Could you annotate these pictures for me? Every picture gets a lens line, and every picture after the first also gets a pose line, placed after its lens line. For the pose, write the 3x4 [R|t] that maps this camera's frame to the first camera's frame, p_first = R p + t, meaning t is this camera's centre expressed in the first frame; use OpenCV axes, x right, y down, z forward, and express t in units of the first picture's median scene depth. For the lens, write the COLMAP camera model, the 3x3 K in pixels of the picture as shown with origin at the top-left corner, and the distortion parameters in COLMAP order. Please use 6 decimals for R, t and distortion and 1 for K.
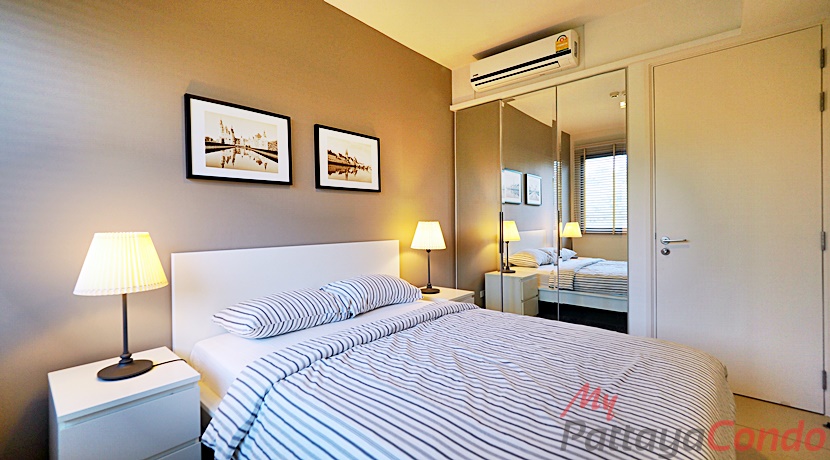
lens RADIAL K [[343.1, 0, 404.9], [0, 343.1, 225.4], [0, 0, 1]] dist [-0.002244, -0.001085]
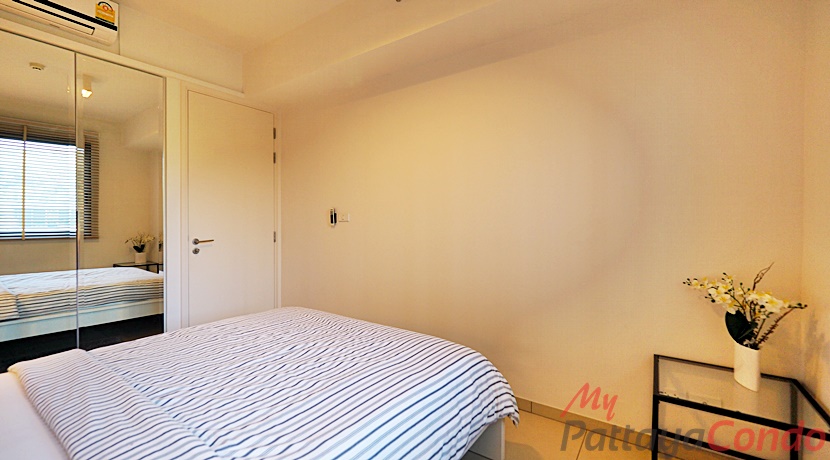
lens RADIAL K [[343.1, 0, 404.9], [0, 343.1, 225.4], [0, 0, 1]] dist [-0.002244, -0.001085]
pose [[-0.081339, -0.001008, 0.996686, -0.542881], [0.004948, 0.999987, 0.001415, -0.010715], [-0.996674, 0.005047, -0.081333, 0.429670]]
